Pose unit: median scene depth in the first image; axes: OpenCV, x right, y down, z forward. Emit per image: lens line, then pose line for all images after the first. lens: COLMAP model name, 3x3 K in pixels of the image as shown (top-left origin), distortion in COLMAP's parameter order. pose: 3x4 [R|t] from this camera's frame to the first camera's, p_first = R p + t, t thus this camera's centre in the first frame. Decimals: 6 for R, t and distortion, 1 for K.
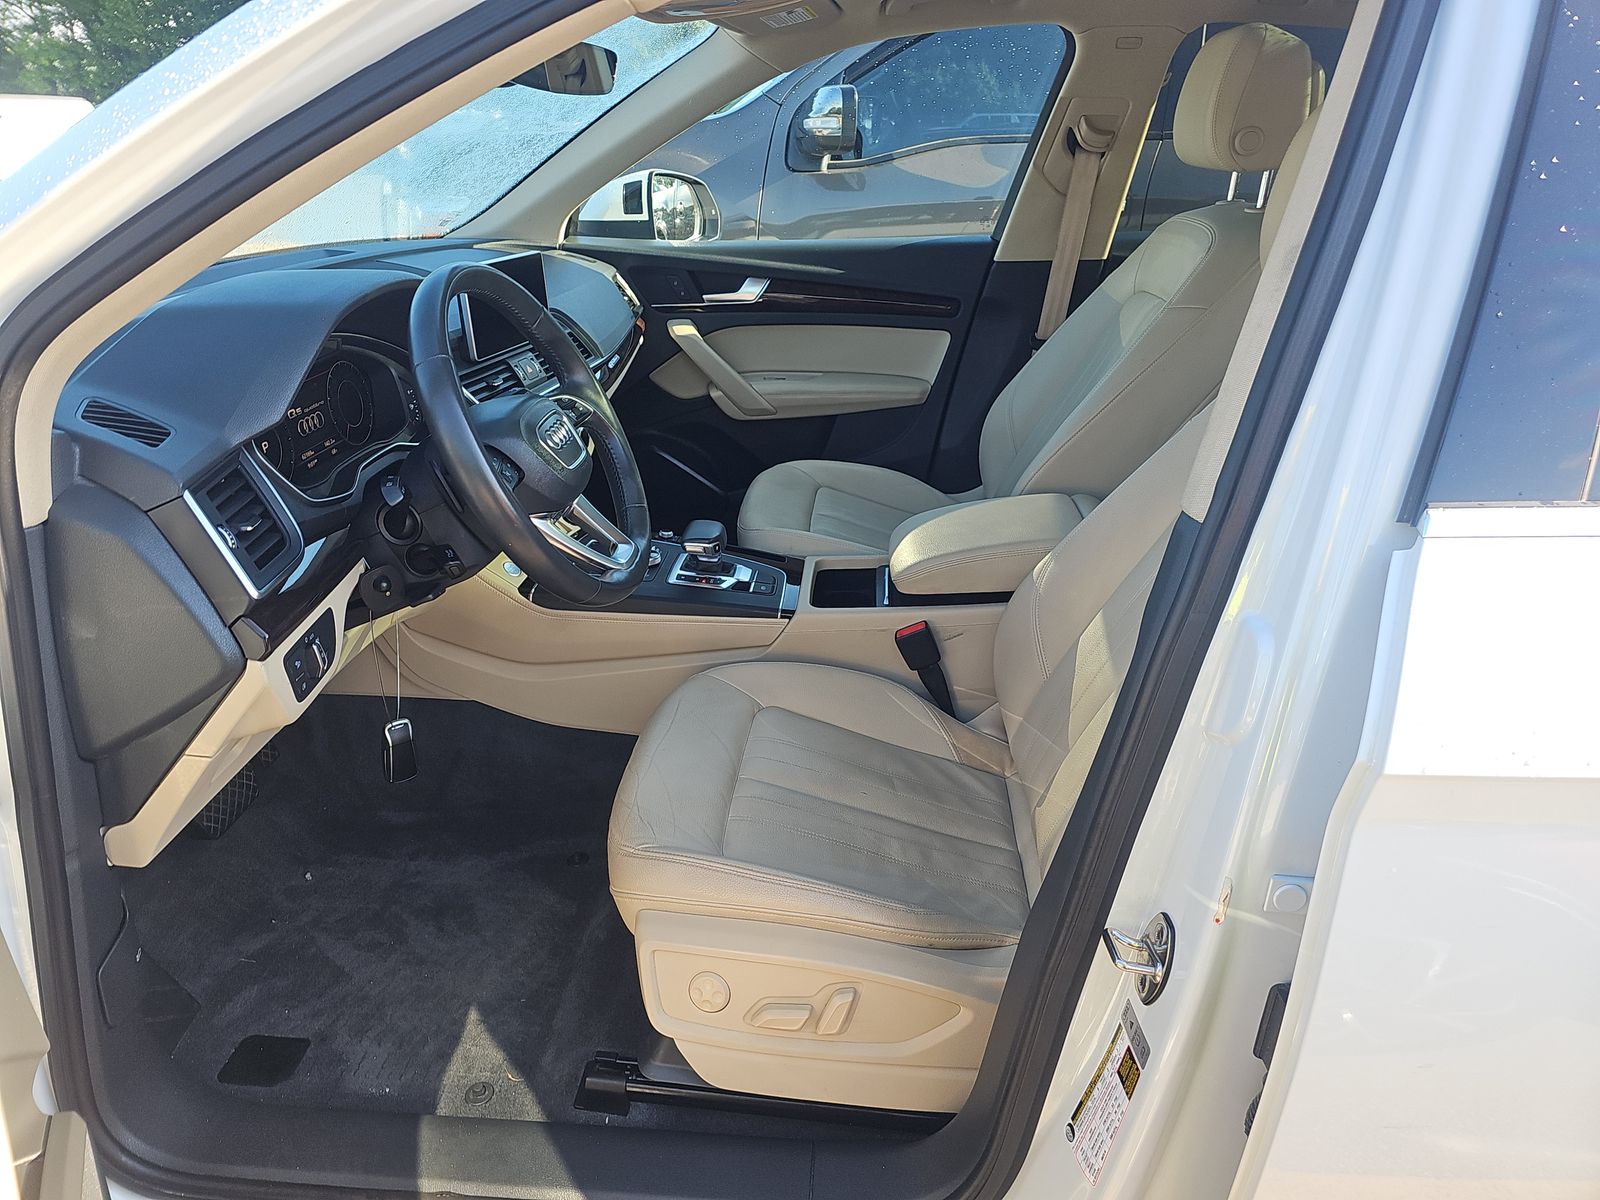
lens RADIAL K [[1052.9, 0, 792.9], [0, 1052.9, 600.1], [0, 0, 1]] dist [0.063611, -0.068316]
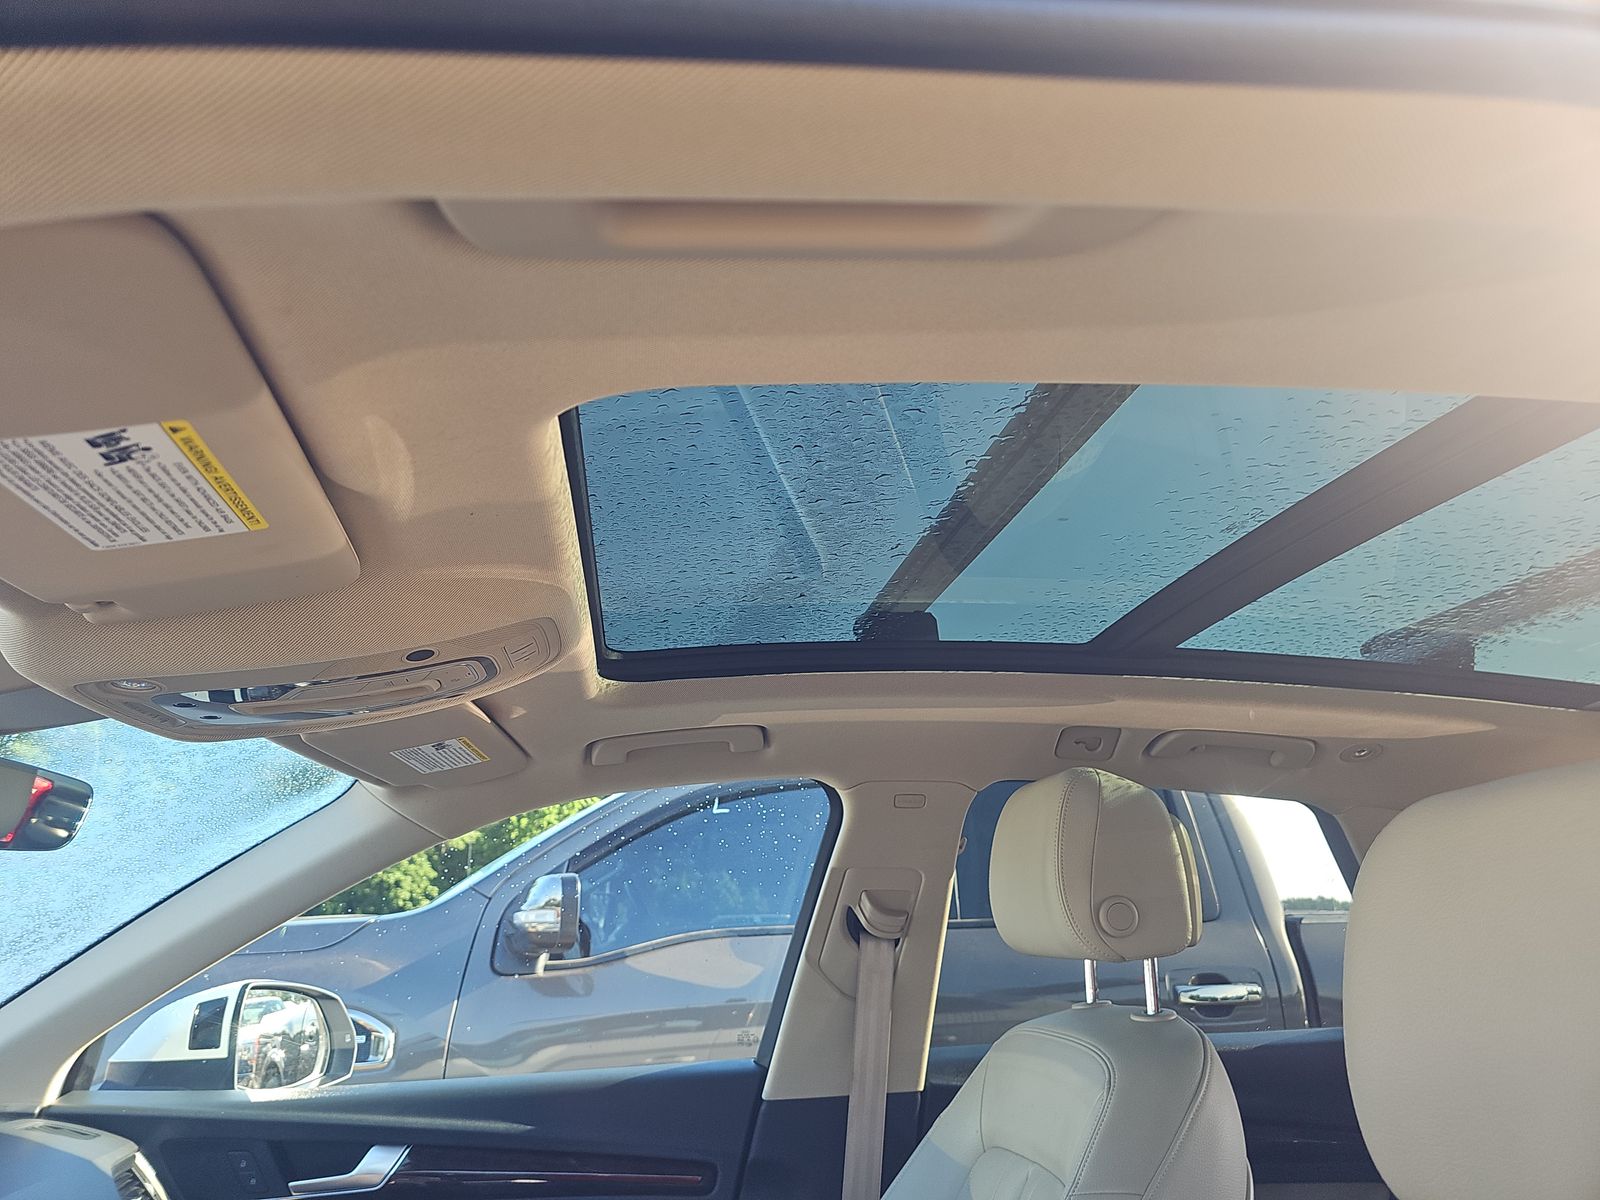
lens RADIAL K [[1052.9, 0, 792.9], [0, 1052.9, 600.1], [0, 0, 1]] dist [0.063611, -0.068316]
pose [[0.975669, 0.047559, 0.214030, 0.046345], [0.105397, 0.754260, -0.648062, -0.111194], [-0.192256, 0.654852, 0.730895, 0.278494]]
